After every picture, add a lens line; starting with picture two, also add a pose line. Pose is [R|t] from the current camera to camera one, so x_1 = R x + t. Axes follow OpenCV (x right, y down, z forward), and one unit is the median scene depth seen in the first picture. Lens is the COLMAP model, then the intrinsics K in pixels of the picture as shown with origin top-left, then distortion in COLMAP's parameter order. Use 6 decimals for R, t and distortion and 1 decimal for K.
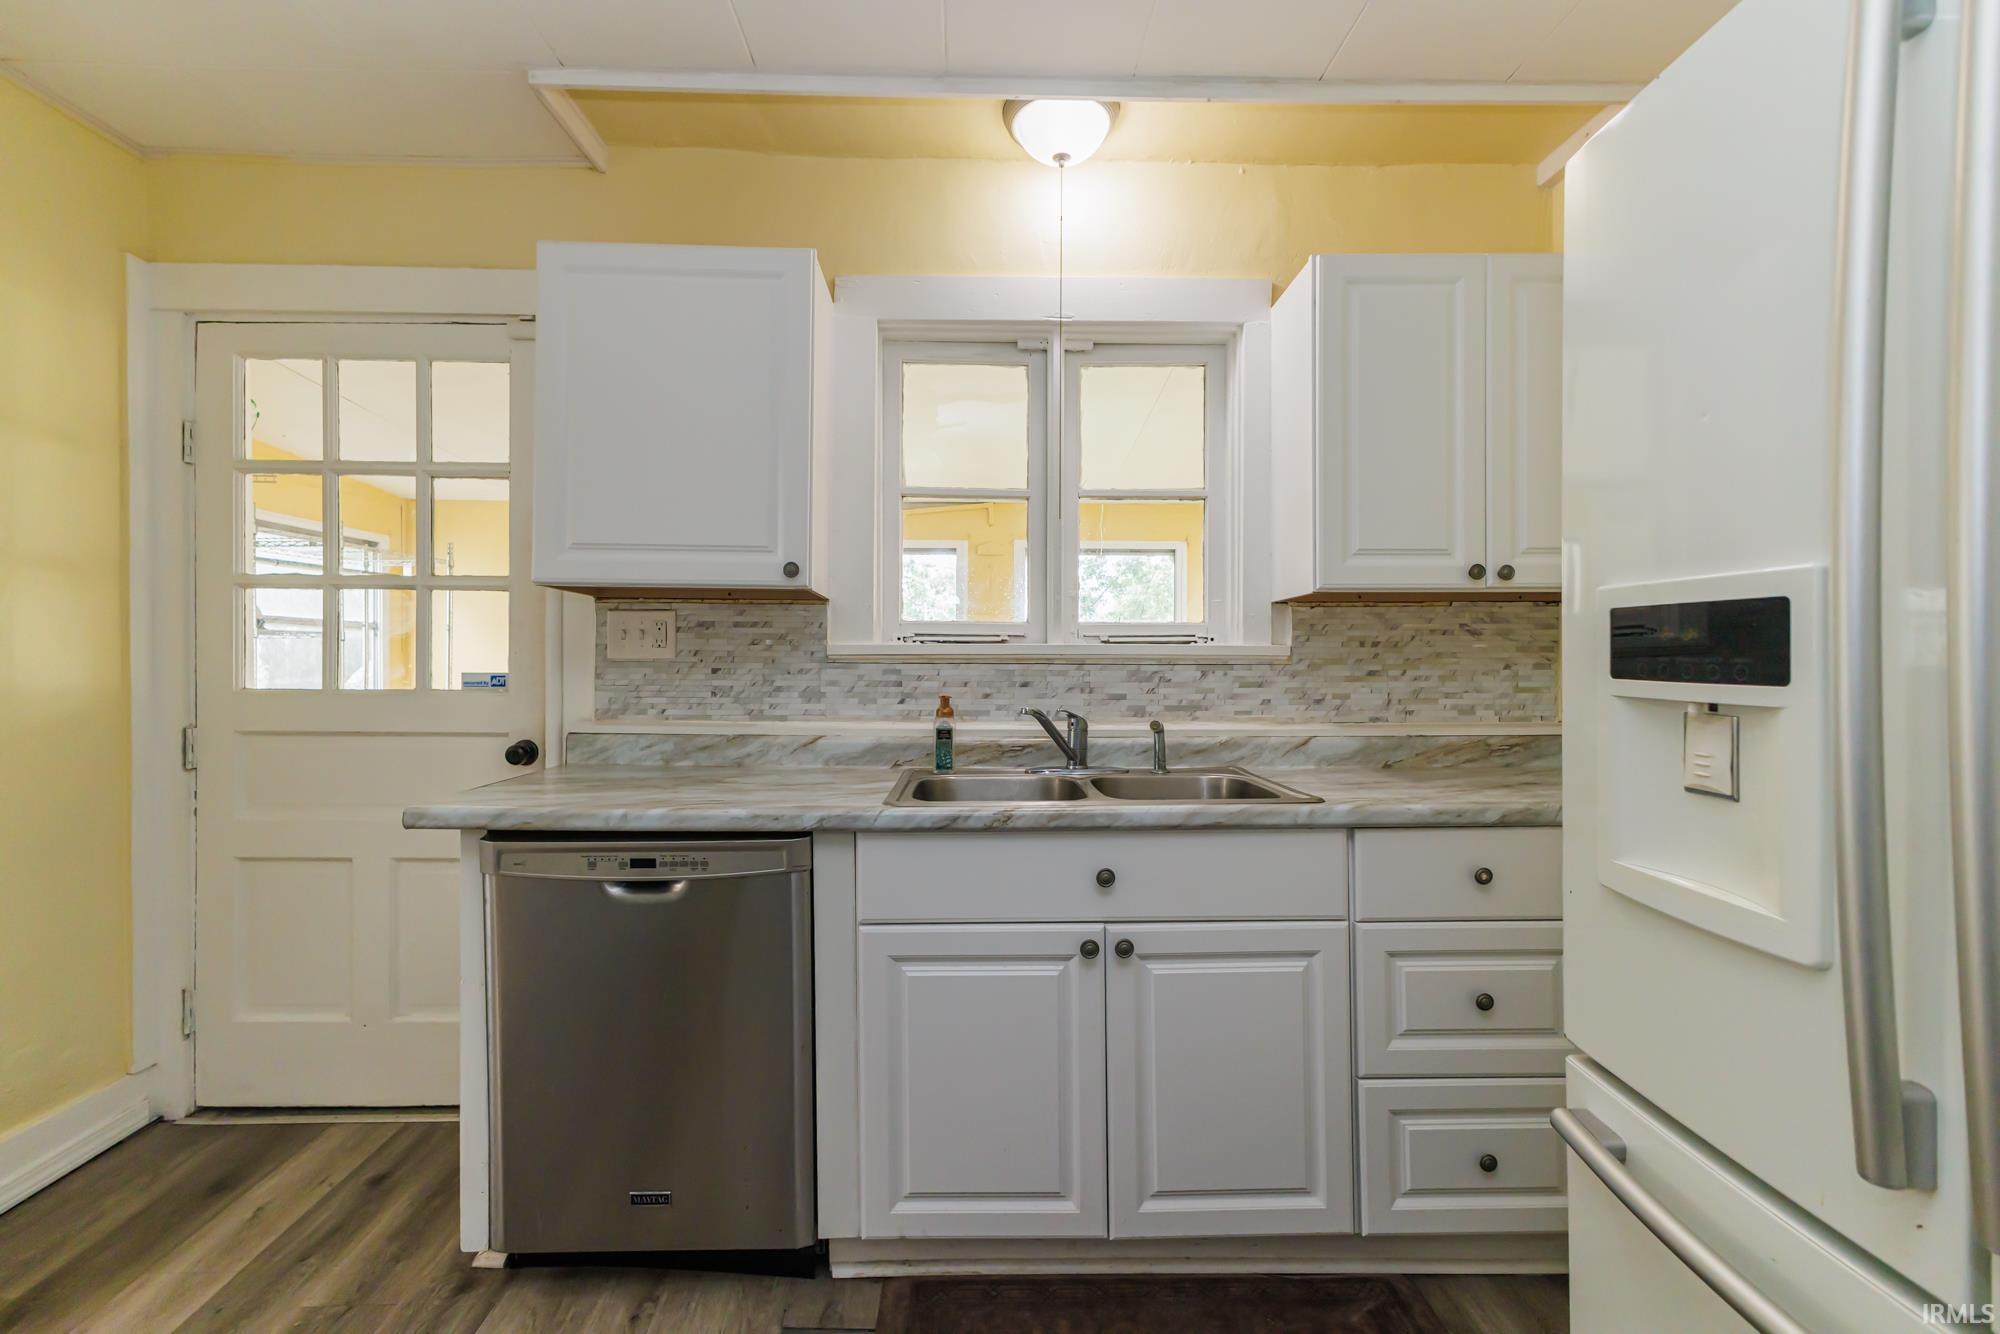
lens RADIAL K [[867.6, 0, 1003.5], [0, 867.6, 659.5], [0, 0, 1]] dist [0.012425, -0.000678]
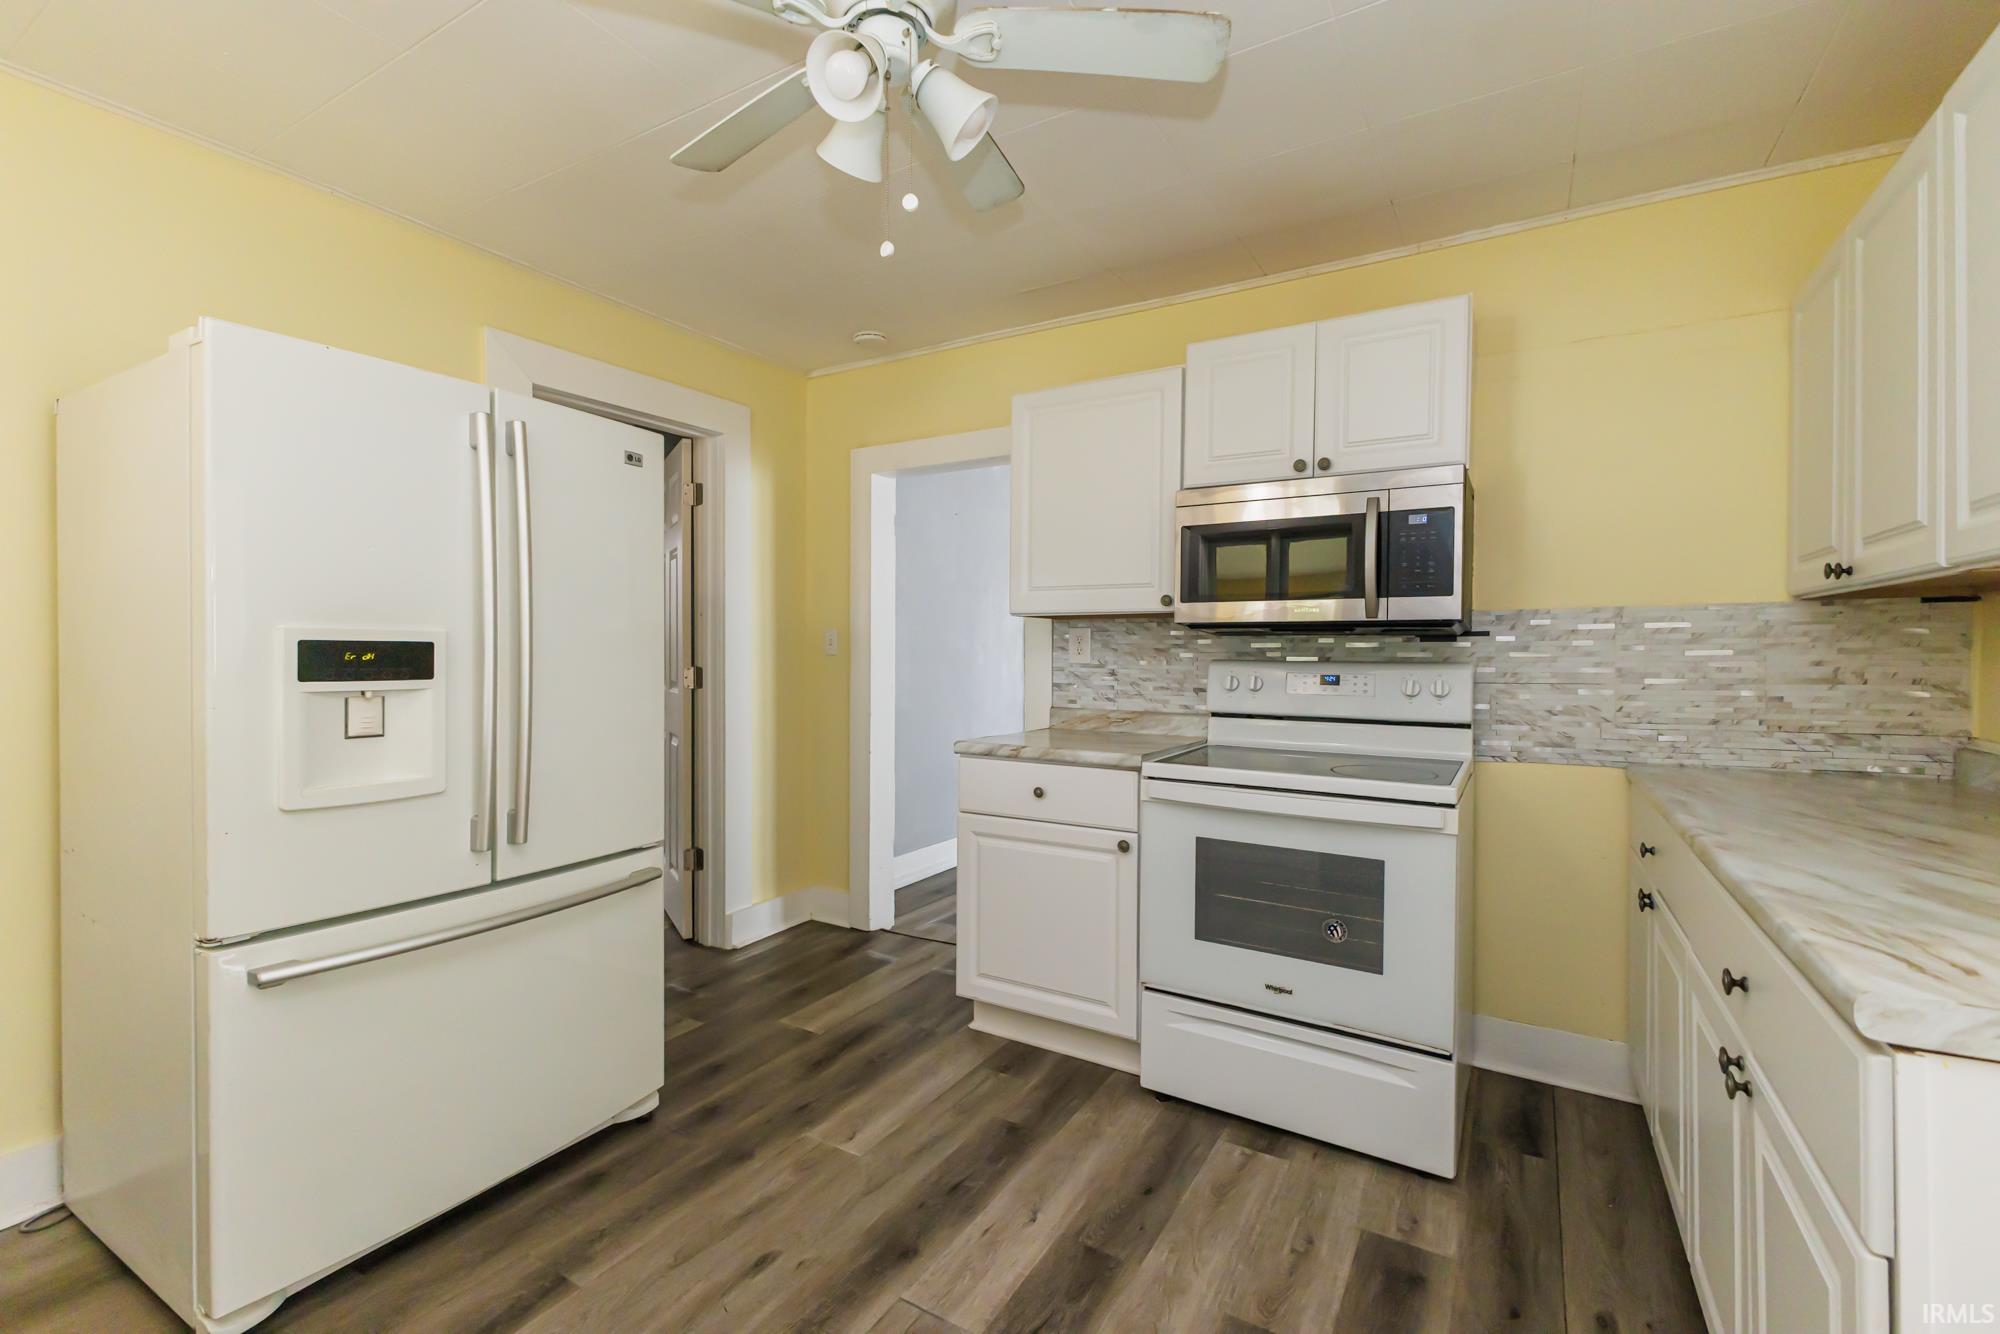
lens RADIAL K [[867.6, 0, 1003.5], [0, 867.6, 659.5], [0, 0, 1]] dist [0.012425, -0.000678]
pose [[-0.856441, -0.002274, 0.516240, -0.561585], [0.004242, 0.999926, 0.011442, -0.014356], [-0.516228, 0.011990, -0.856367, 0.722806]]
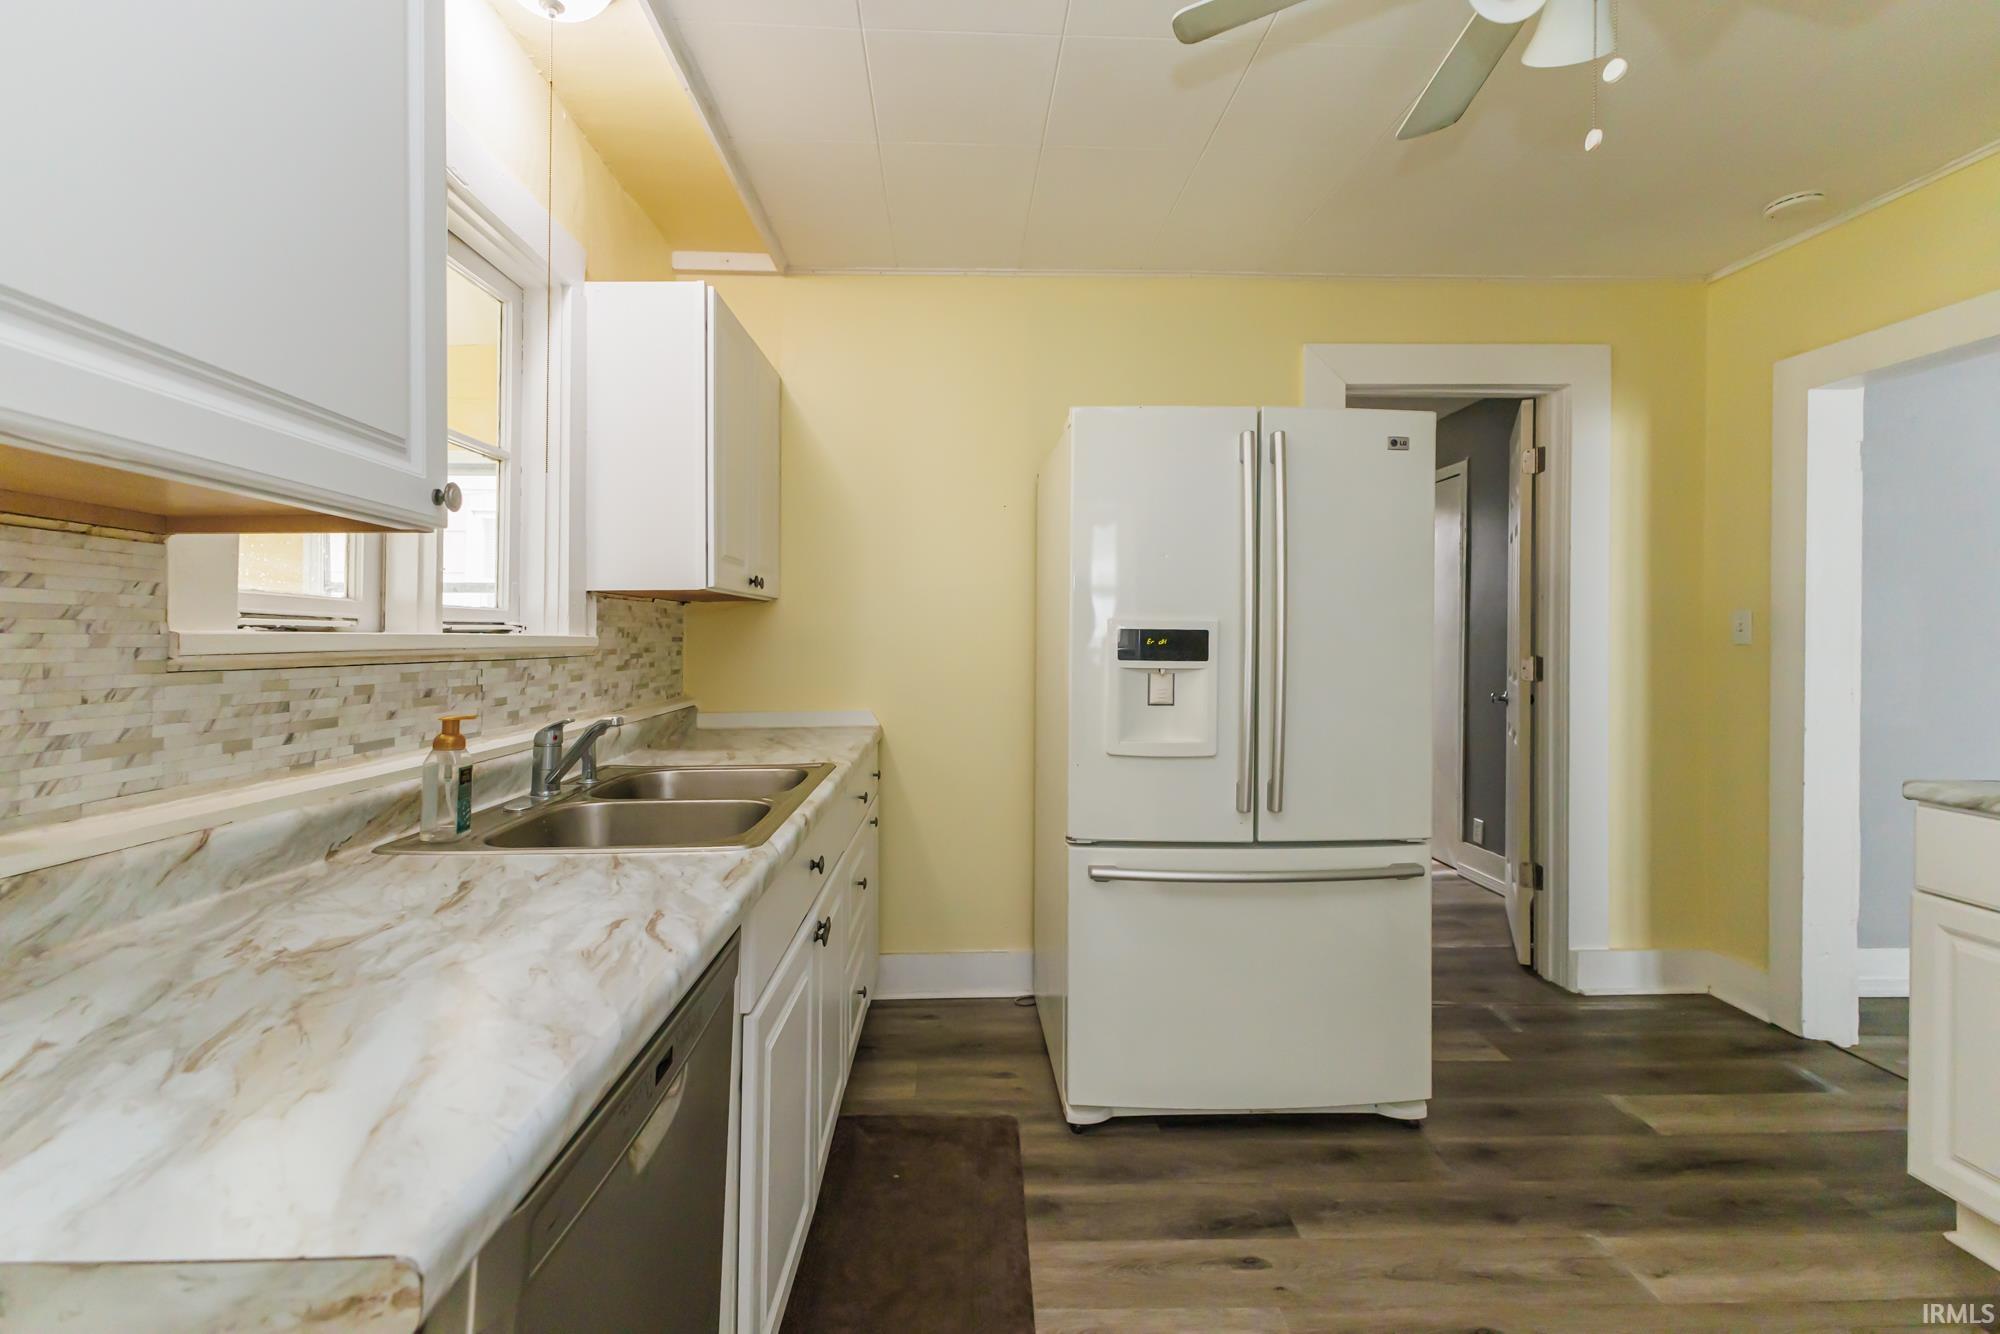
lens RADIAL K [[896.8, 0, 973.9], [0, 896.8, 629.6], [0, 0, 1]] dist [0.009670, -0.000842]
pose [[-0.015591, 0.008780, 0.999840, -0.683904], [-0.000918, 0.999961, -0.008795, -0.015072], [-0.999878, -0.001055, -0.015583, 0.584755]]
